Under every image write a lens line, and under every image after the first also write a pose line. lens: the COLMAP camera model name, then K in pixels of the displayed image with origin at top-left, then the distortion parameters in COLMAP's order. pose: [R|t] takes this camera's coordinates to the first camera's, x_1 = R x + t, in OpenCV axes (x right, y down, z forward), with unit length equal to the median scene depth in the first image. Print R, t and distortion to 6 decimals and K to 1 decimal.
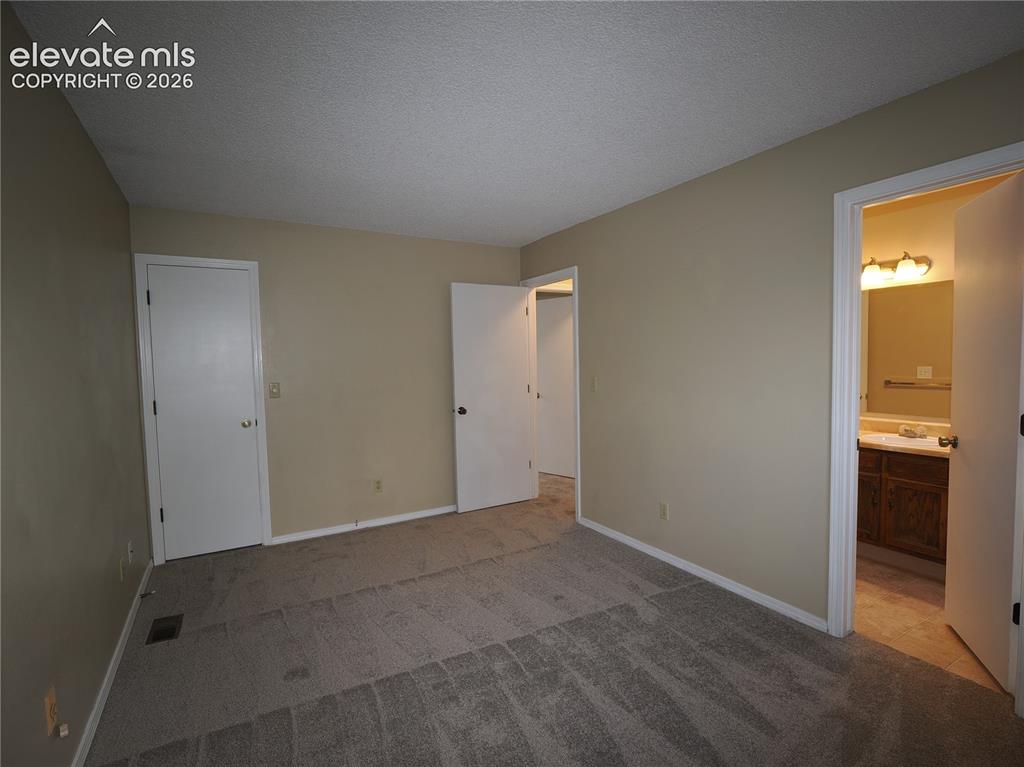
lens RADIAL K [[500.4, 0, 515.9], [0, 500.4, 386.8], [0, 0, 1]] dist [0.000745, -0.008493]
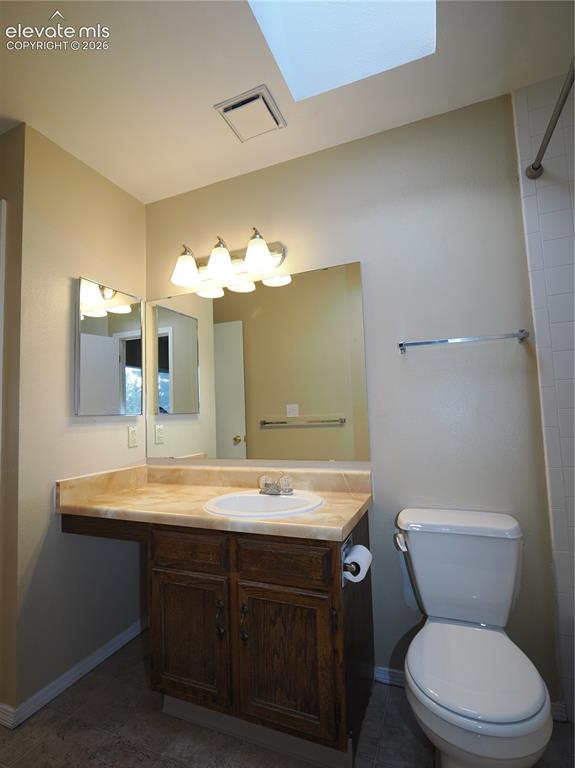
lens RADIAL K [[375.3, 0, 287.5], [0, 375.3, 384.0], [0, 0, 1]] dist [0.000745, -0.008493]
pose [[0.794332, 0.040055, 0.606162, 0.504070], [0.053684, 0.989292, -0.135721, 0.025964], [-0.605108, 0.140349, 0.783675, 0.586101]]
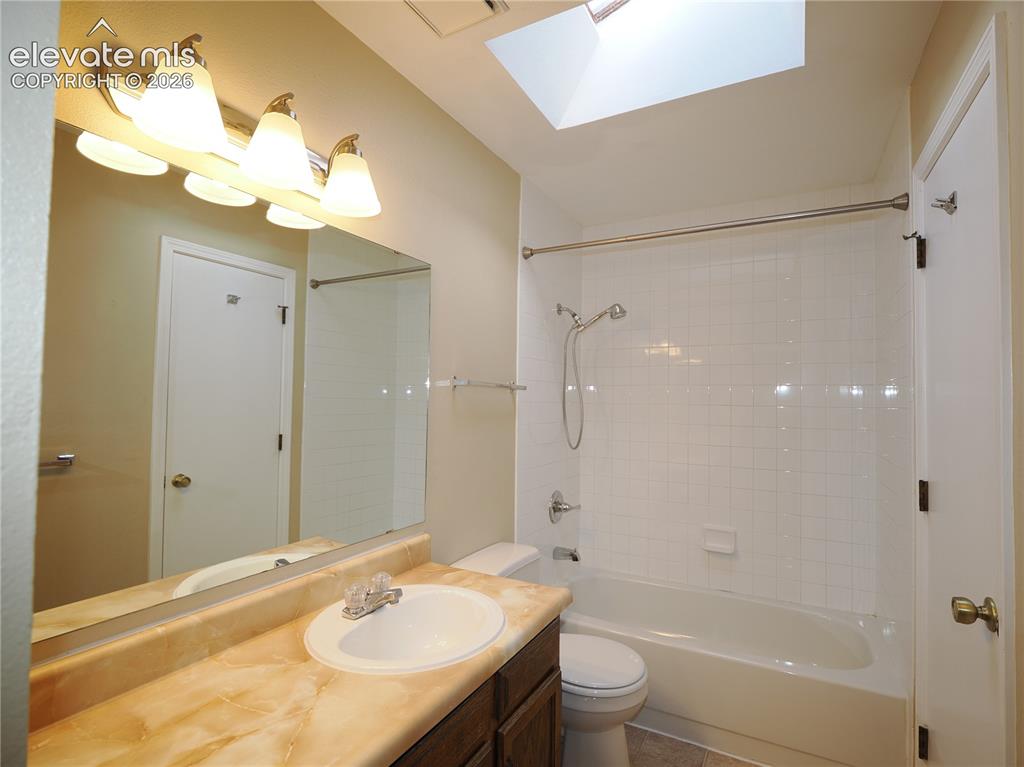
lens RADIAL K [[500.4, 0, 515.9], [0, 500.4, 386.8], [0, 0, 1]] dist [0.000745, -0.008493]
pose [[-0.516898, 0.038312, 0.855189, 0.399871], [0.043842, 0.998872, -0.018250, -0.056746], [-0.854924, 0.028060, -0.517994, 1.079799]]
